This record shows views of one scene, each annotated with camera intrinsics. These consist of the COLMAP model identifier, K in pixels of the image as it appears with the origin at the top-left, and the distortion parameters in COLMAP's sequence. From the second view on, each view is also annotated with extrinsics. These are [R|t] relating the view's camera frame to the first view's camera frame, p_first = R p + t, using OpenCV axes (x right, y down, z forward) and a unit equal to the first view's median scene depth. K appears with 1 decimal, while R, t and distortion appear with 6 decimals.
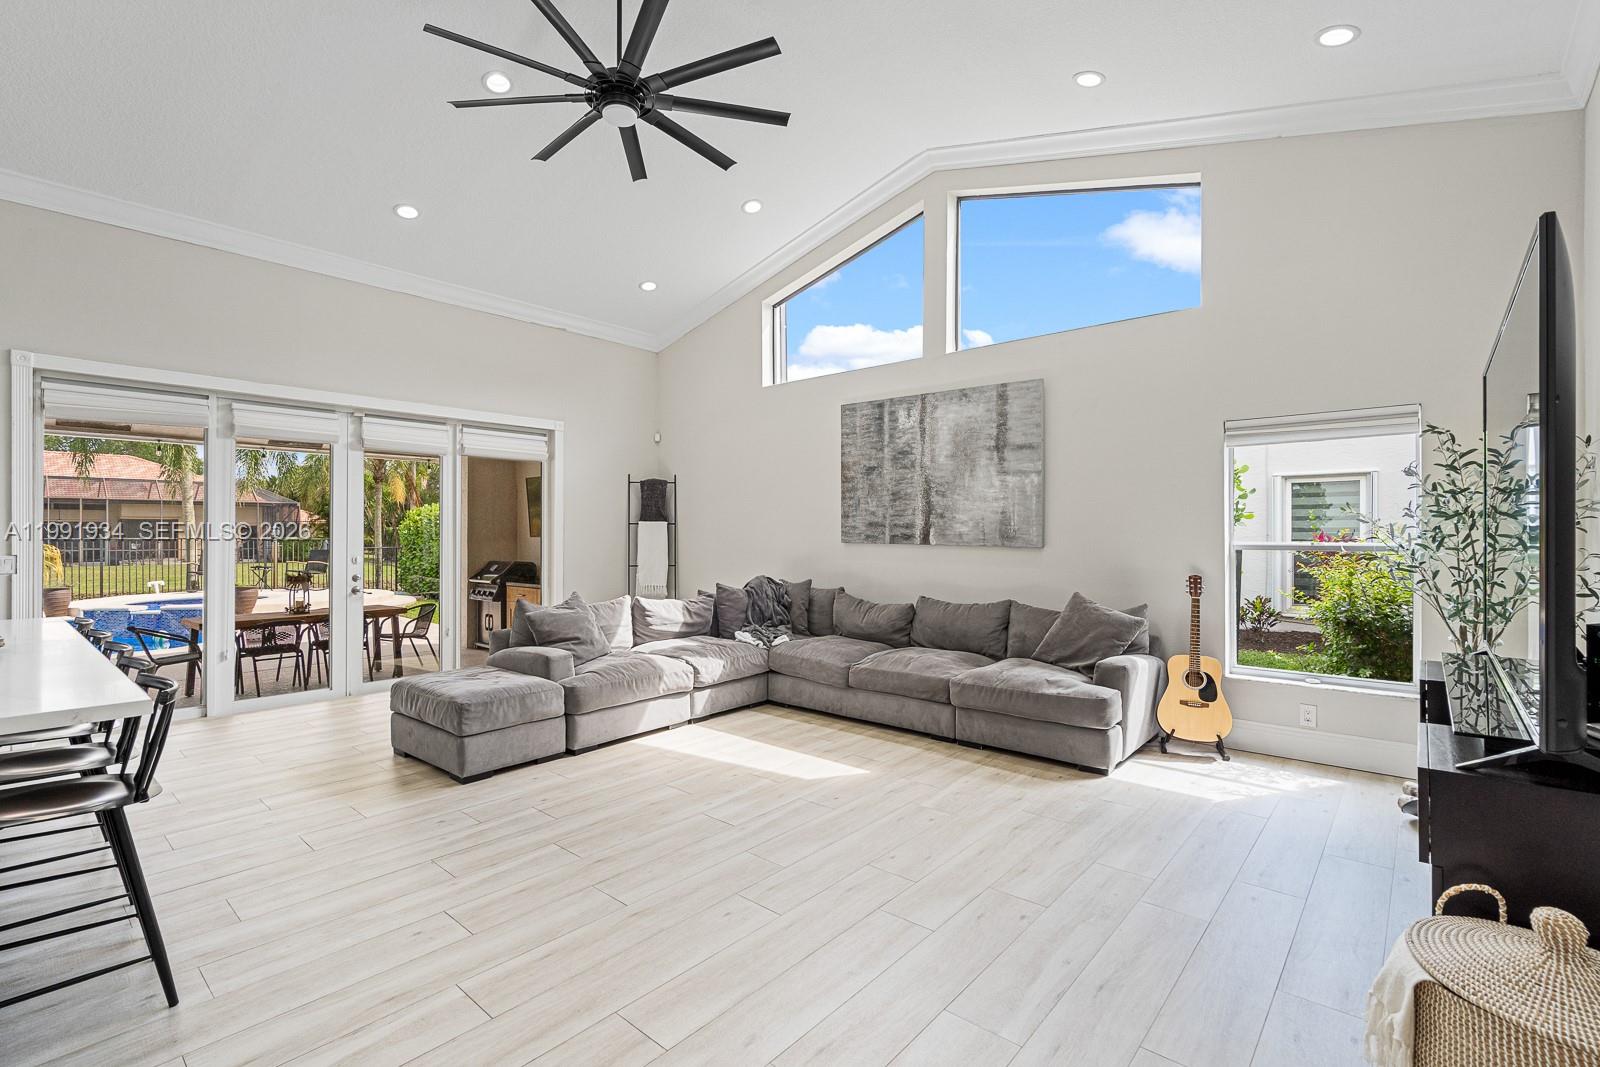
lens RADIAL K [[726.7, 0, 800.0], [0, 726.7, 533.5], [0, 0, 1]] dist [-0.002298, 0.000760]
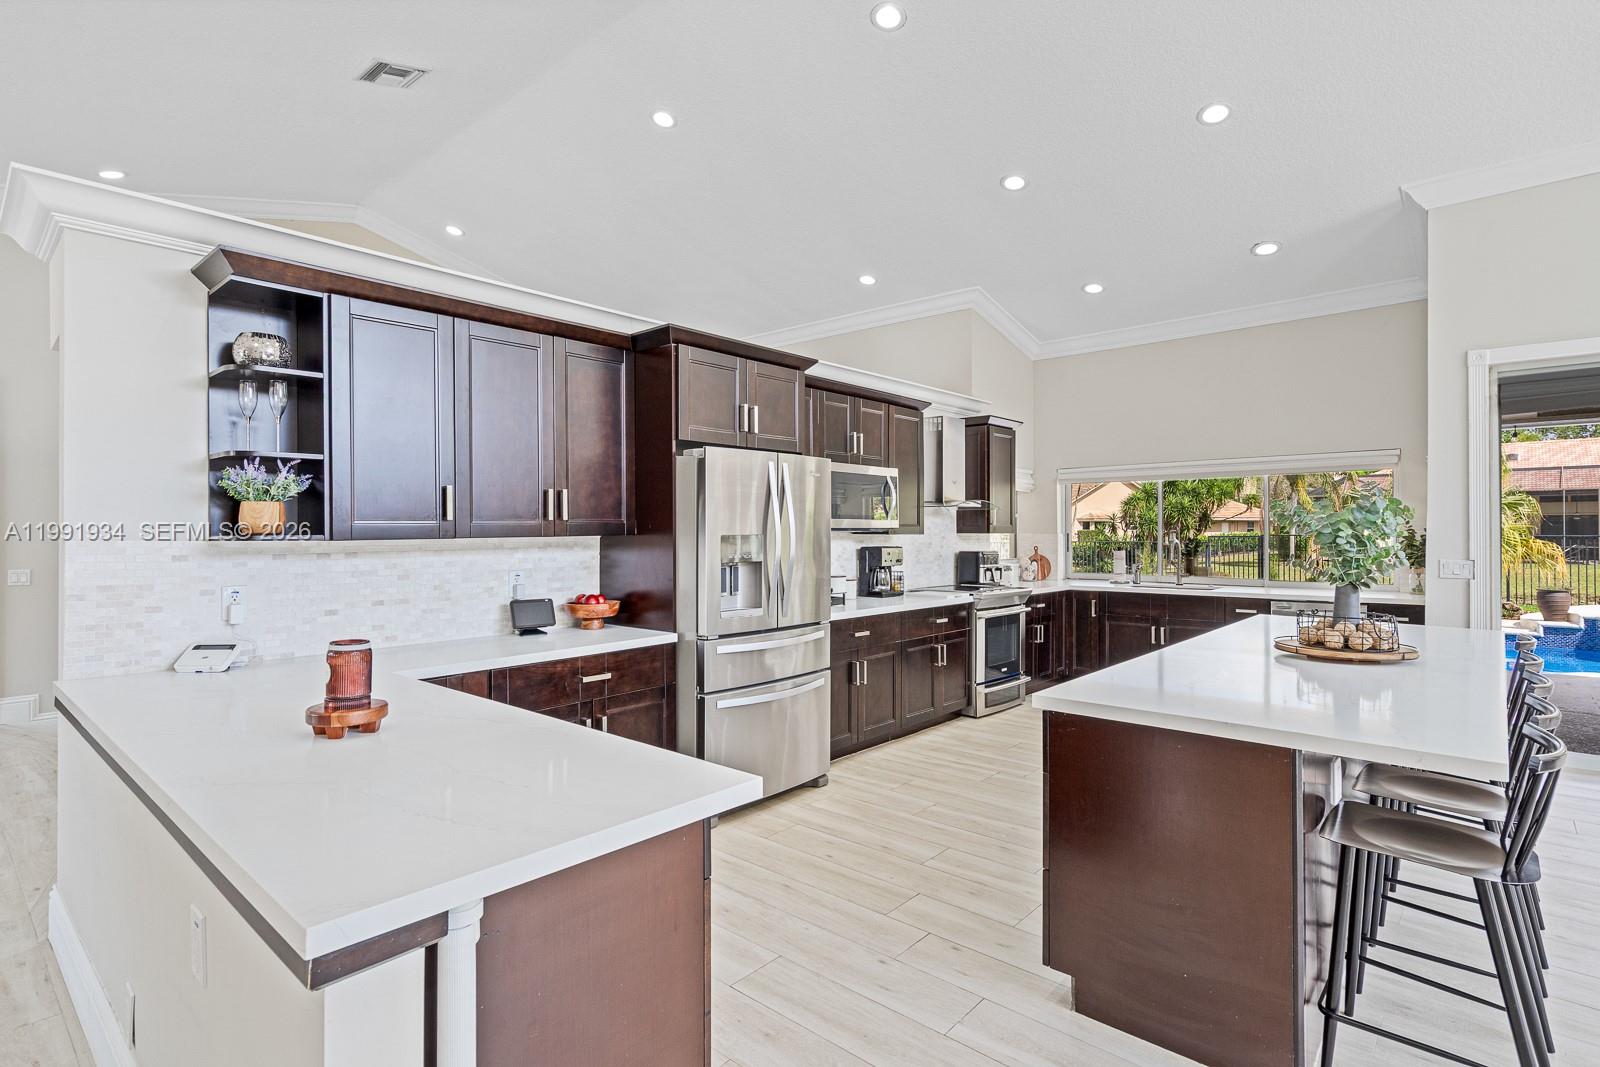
lens RADIAL K [[790.9, 0, 789.2], [0, 790.9, 529.2], [0, 0, 1]] dist [-0.002884, -0.000273]
pose [[-0.016310, -0.003227, -0.999862, -0.000912], [0.006354, 0.999974, -0.003331, -0.011241], [0.999847, -0.006407, -0.016289, 0.074262]]
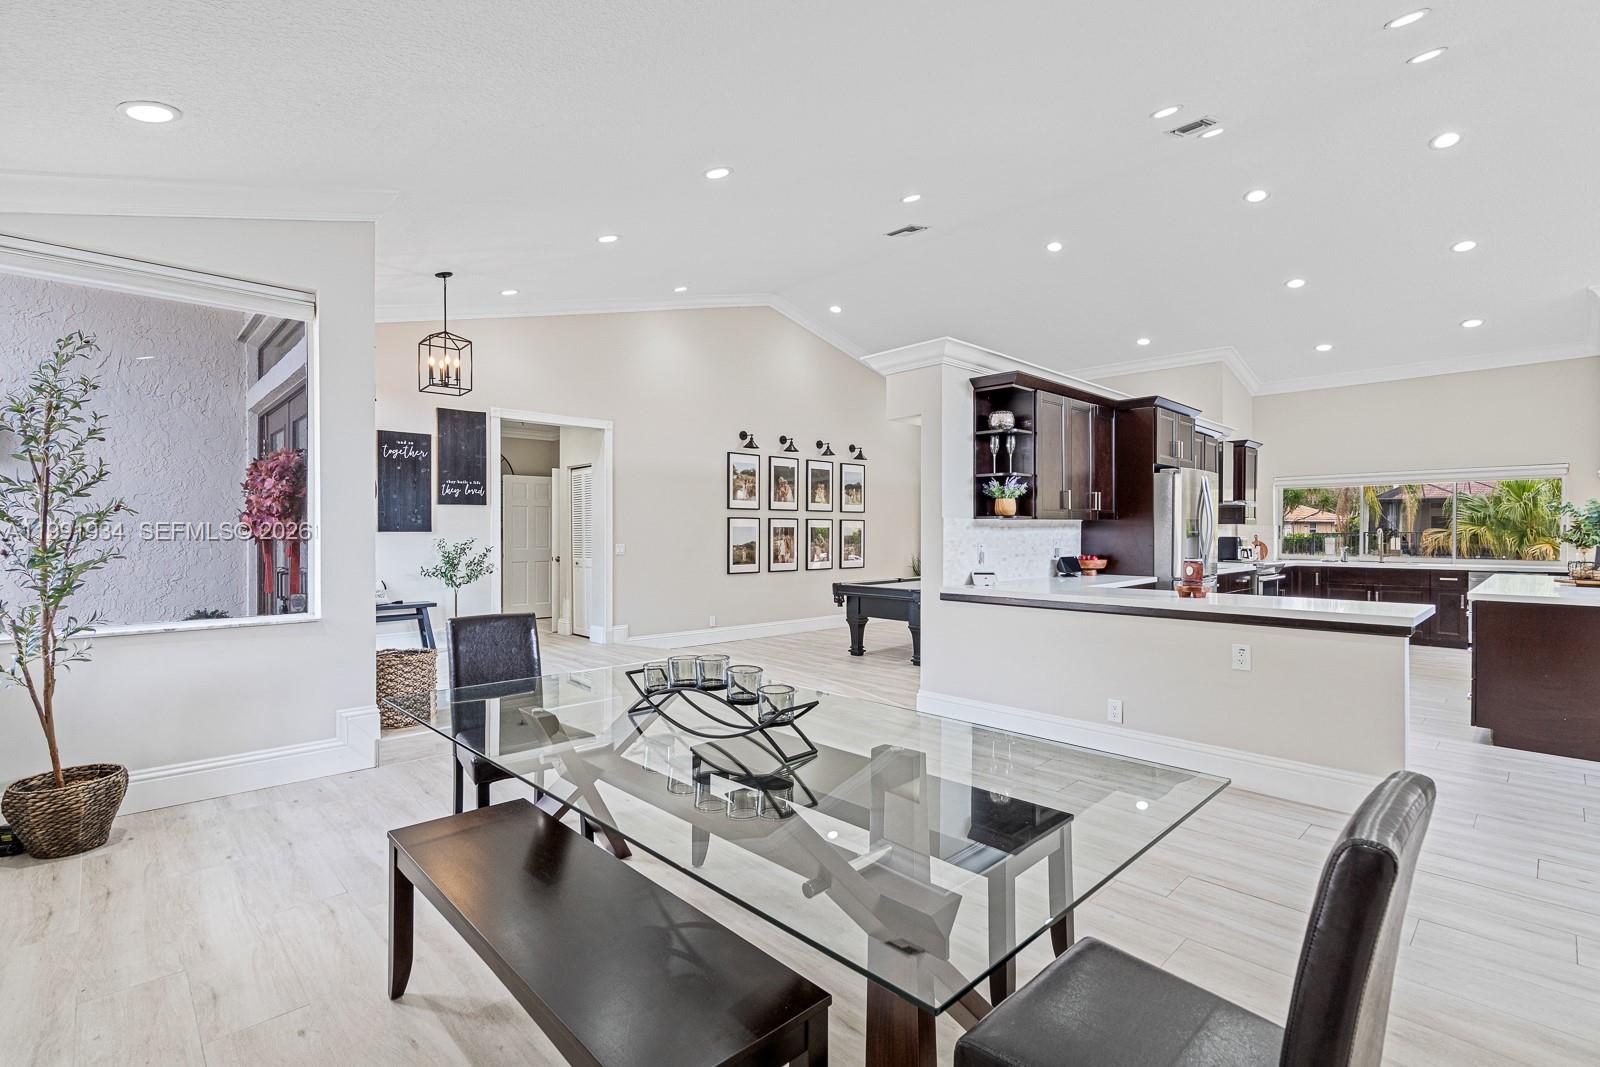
lens RADIAL K [[736.7, 0, 787.0], [0, 736.7, 531.9], [0, 0, 1]] dist [-0.006367, 0.000287]
pose [[-0.091836, -0.000033, -0.995774, 0.445038], [0.002401, 0.999997, -0.000255, 0.008382], [0.995771, -0.002415, -0.091835, -0.476399]]
